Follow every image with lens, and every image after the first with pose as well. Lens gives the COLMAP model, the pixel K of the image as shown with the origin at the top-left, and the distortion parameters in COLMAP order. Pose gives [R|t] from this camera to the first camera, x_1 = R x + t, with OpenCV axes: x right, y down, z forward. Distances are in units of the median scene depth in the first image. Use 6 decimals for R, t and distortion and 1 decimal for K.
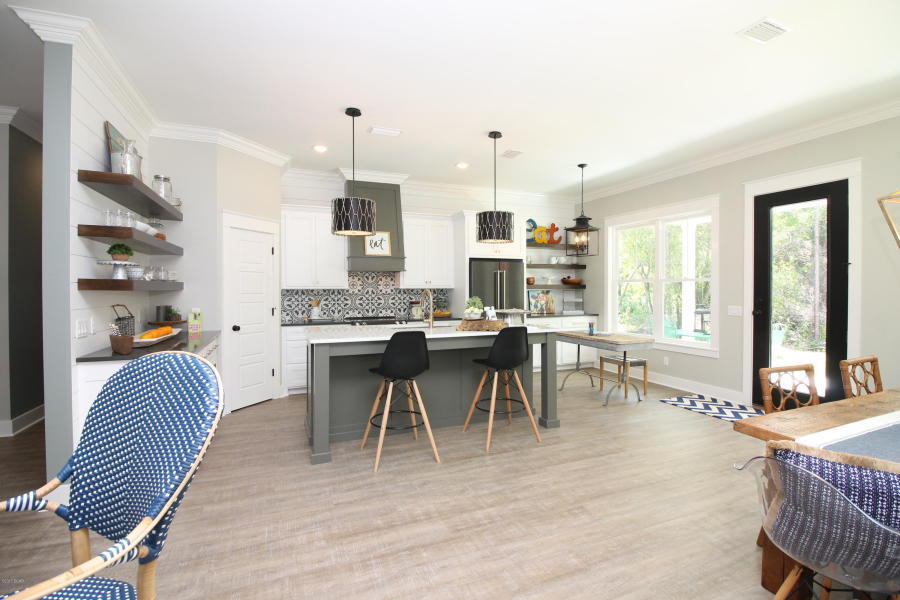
lens RADIAL K [[421.1, 0, 452.7], [0, 421.1, 291.9], [0, 0, 1]] dist [-0.002394, -0.012128]
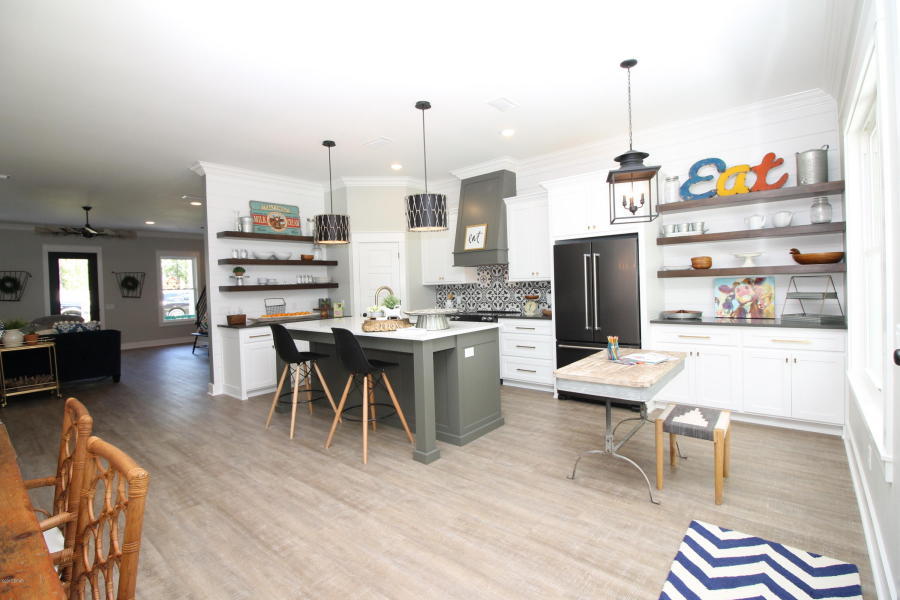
lens RADIAL K [[421.1, 0, 452.7], [0, 421.1, 291.9], [0, 0, 1]] dist [-0.002394, -0.012128]
pose [[0.460998, 0.002705, -0.887397, 0.620360], [0.024515, 0.999575, 0.015783, -0.003419], [0.887063, -0.029031, 0.460735, 0.452001]]
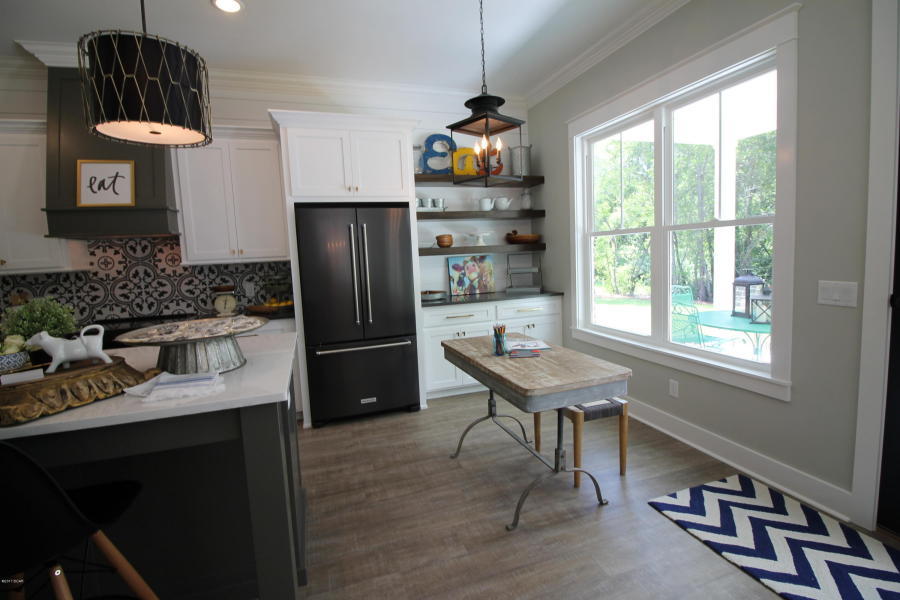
lens RADIAL K [[421.1, 0, 452.7], [0, 421.1, 291.9], [0, 0, 1]] dist [-0.002394, -0.012128]
pose [[0.997046, -0.036618, -0.067519, 0.260451], [0.042207, 0.995629, 0.083309, -0.004417], [0.064173, -0.085913, 0.994234, 0.455763]]
